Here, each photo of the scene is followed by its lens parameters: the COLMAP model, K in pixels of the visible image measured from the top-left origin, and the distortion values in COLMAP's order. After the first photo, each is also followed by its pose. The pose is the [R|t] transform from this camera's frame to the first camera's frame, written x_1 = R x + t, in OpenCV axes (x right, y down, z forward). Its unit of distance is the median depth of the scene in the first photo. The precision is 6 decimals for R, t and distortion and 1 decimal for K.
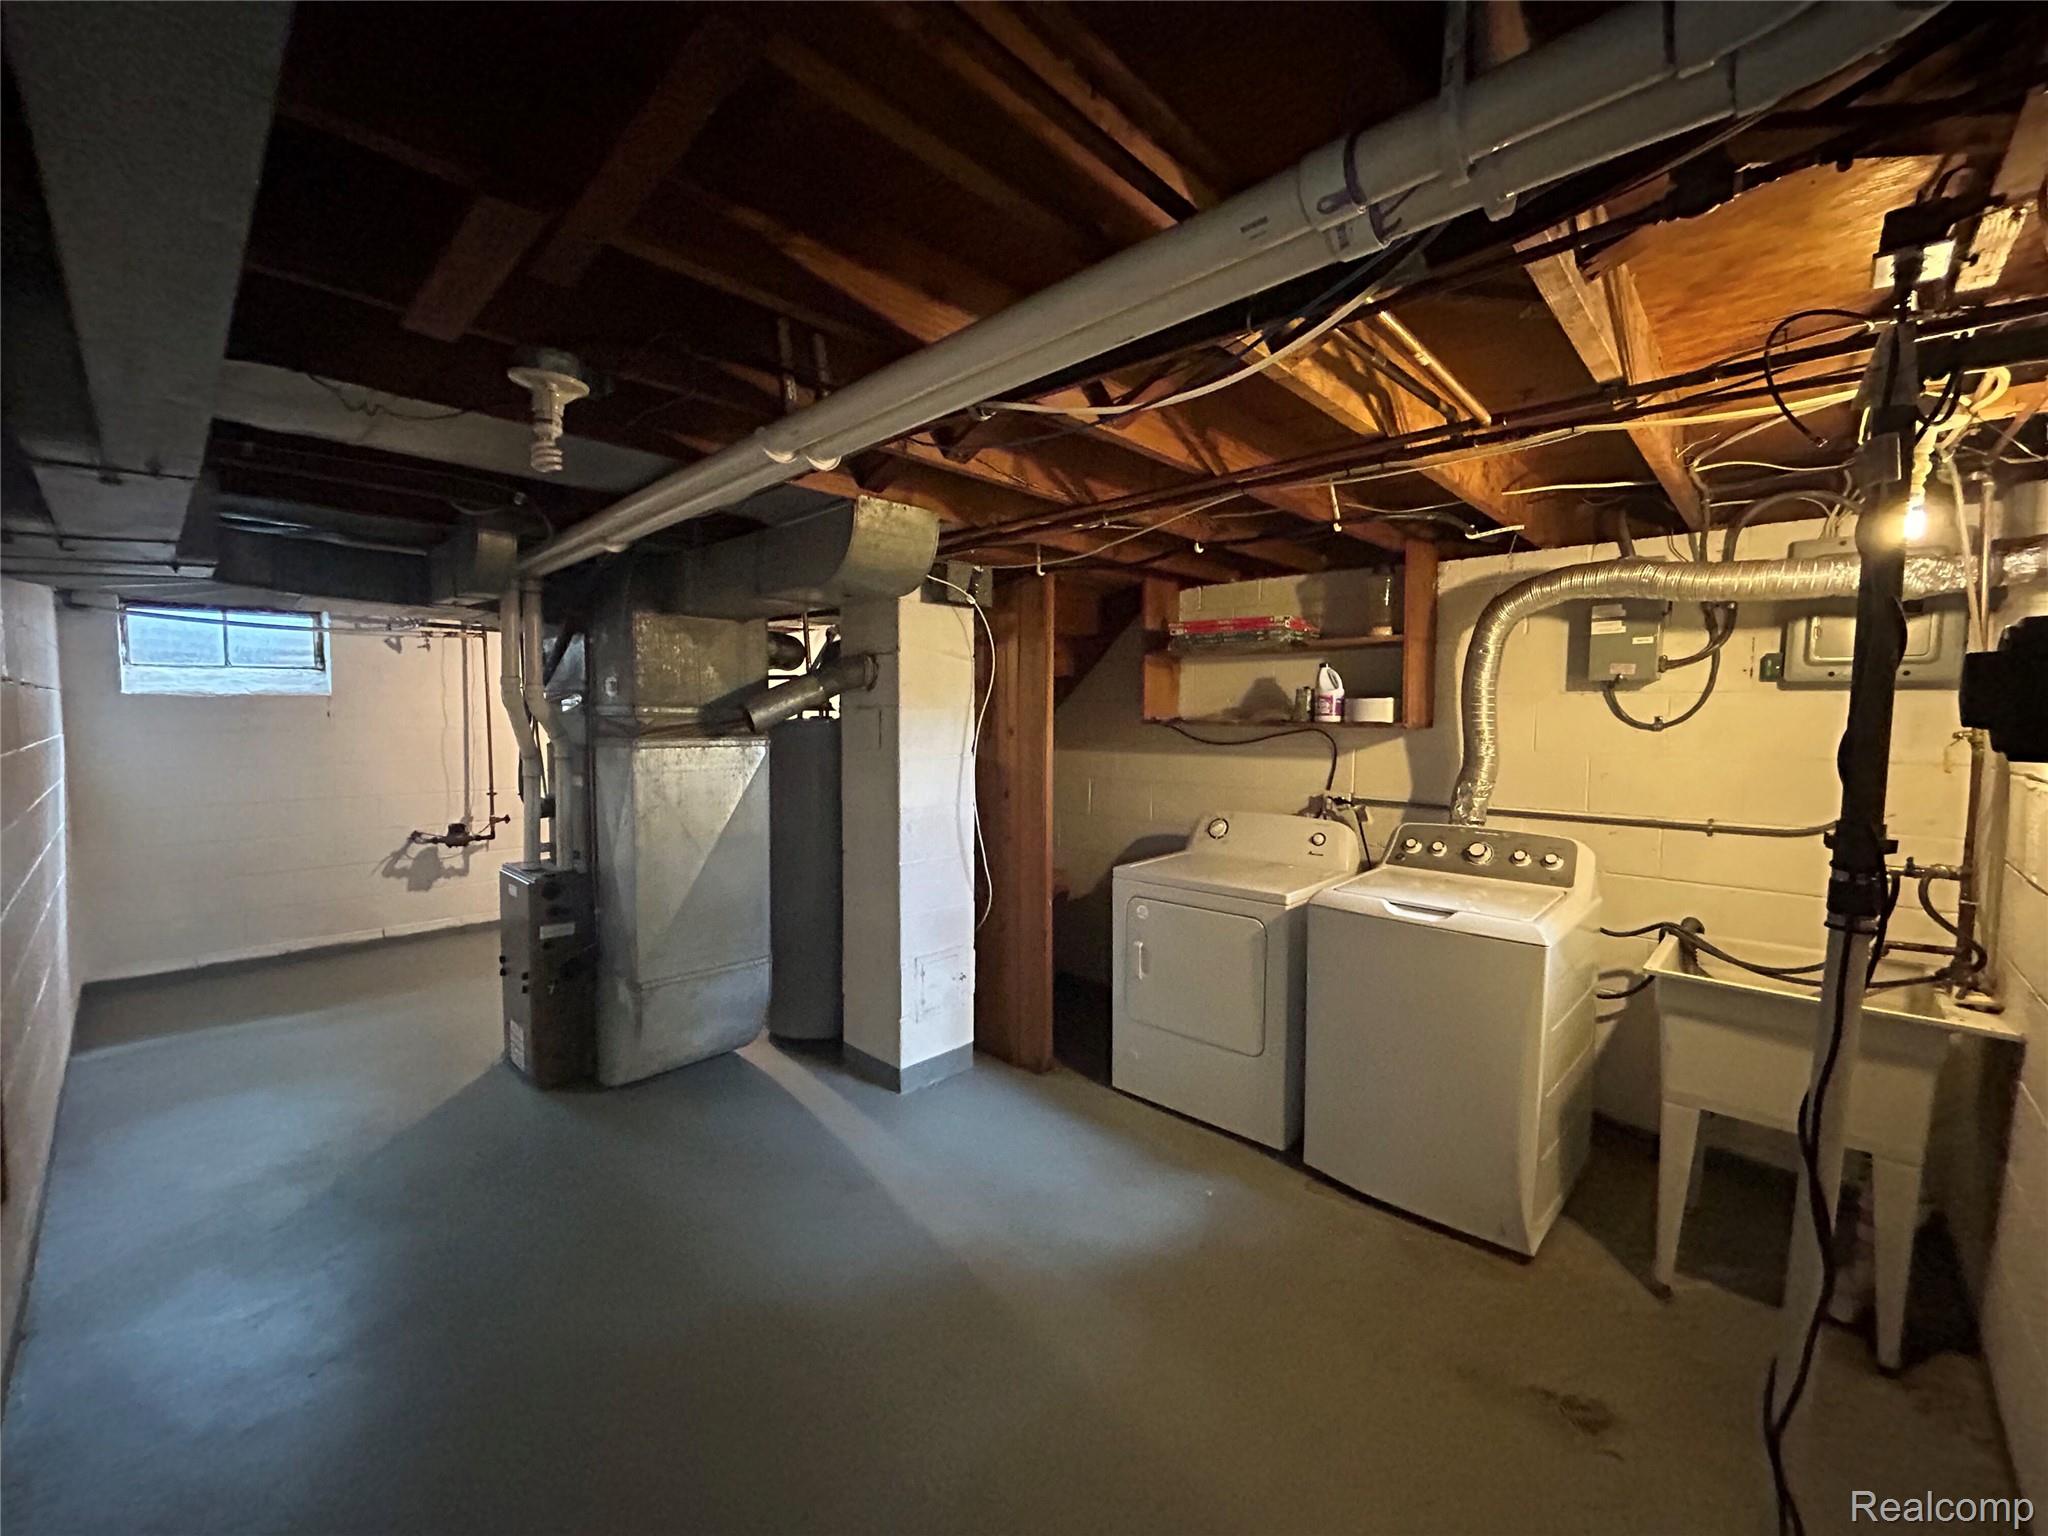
lens RADIAL K [[824.1, 0, 1024.0], [0, 824.1, 768.0], [0, 0, 1]] dist [-0.014700, -0.000050]
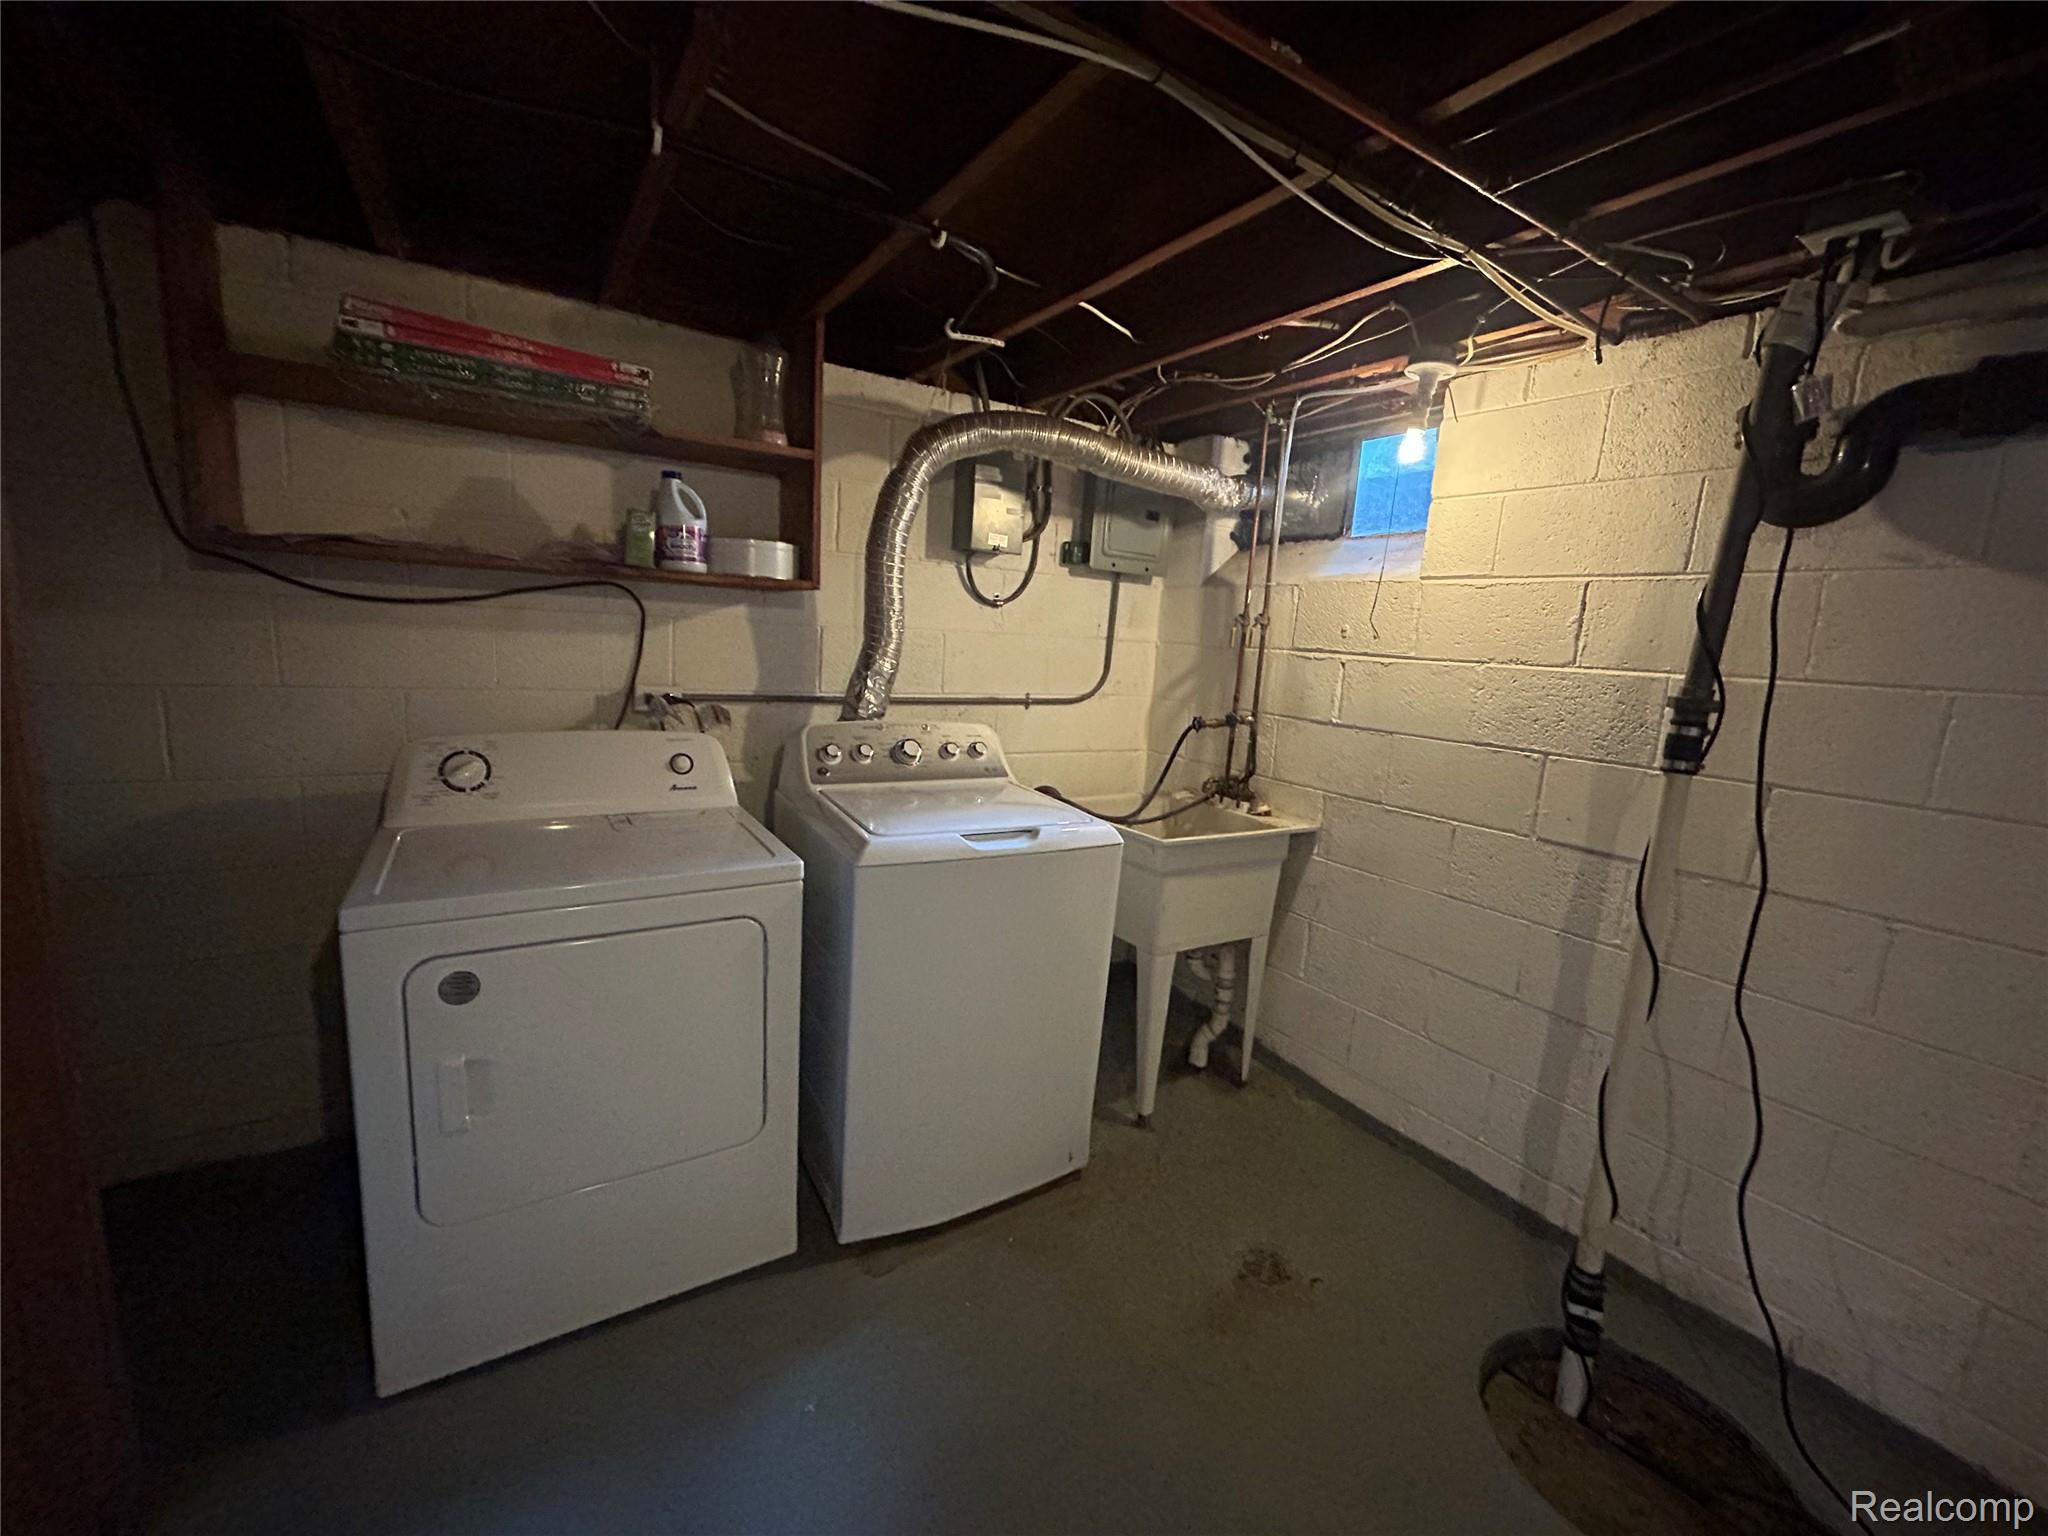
lens RADIAL K [[824.1, 0, 1024.0], [0, 824.1, 768.0], [0, 0, 1]] dist [-0.014700, -0.000050]
pose [[0.248665, -0.145275, 0.957633, -0.188272], [0.005477, 0.988883, 0.148594, -0.001485], [-0.968574, -0.031705, 0.246696, 0.653985]]
